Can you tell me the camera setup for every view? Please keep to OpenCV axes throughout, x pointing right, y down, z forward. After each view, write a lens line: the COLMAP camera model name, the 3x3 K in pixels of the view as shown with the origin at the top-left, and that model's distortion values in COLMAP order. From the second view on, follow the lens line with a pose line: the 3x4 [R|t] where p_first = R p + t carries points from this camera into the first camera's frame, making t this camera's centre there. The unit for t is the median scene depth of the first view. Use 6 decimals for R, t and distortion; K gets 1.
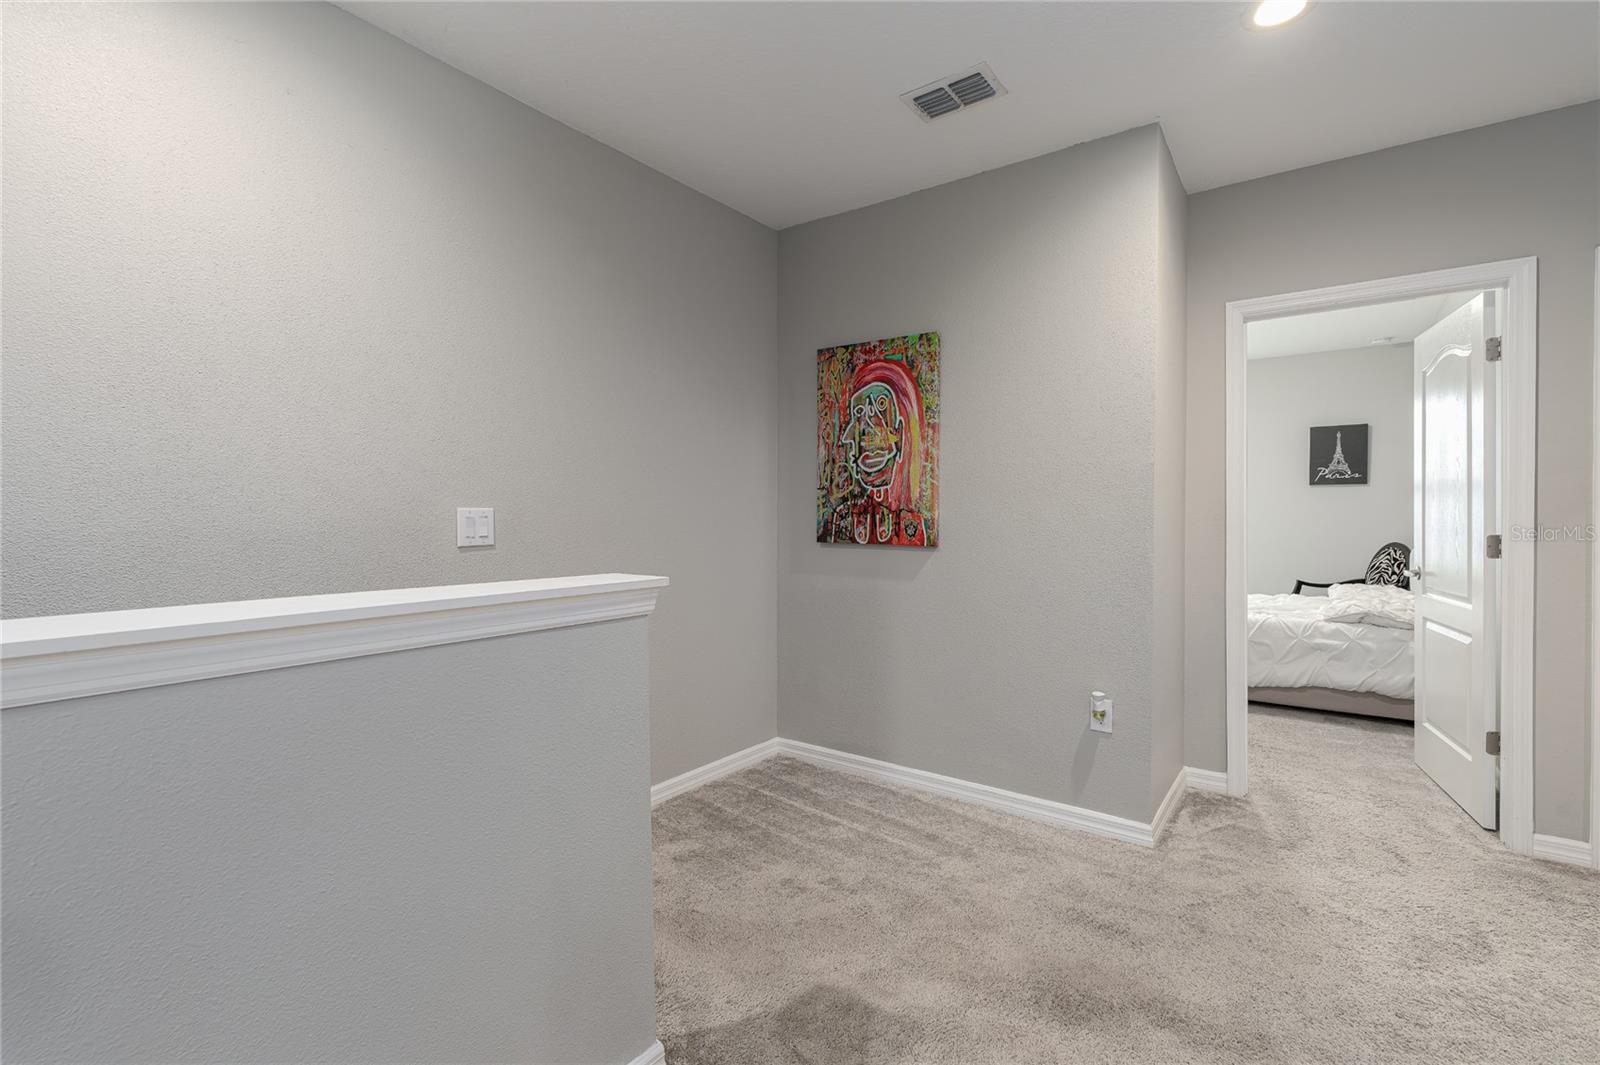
lens RADIAL K [[723.9, 0, 809.7], [0, 723.9, 531.3], [0, 0, 1]] dist [-0.001740, 0.000382]
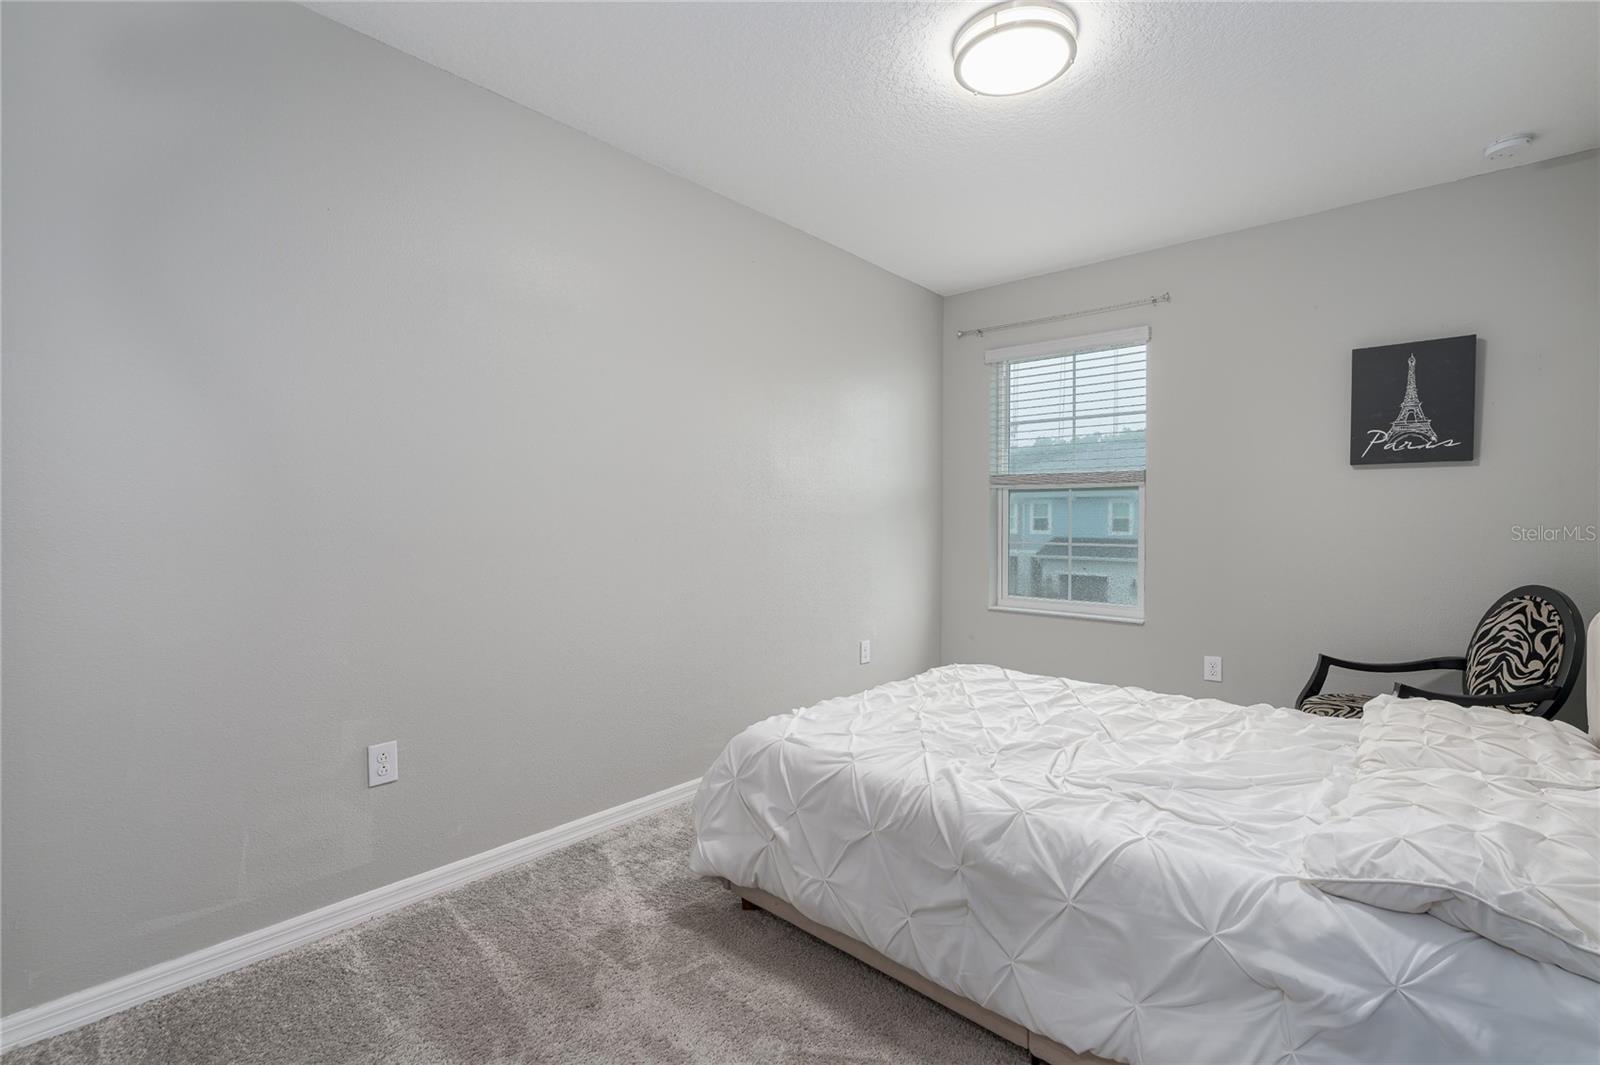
lens RADIAL K [[723.9, 0, 789.8], [0, 723.9, 527.3], [0, 0, 1]] dist [-0.001740, 0.000382]
pose [[0.994275, 0.012645, -0.106098, 0.379247], [-0.012529, 0.999920, 0.001757, -0.016968], [0.106112, -0.000417, 0.994354, 0.485253]]
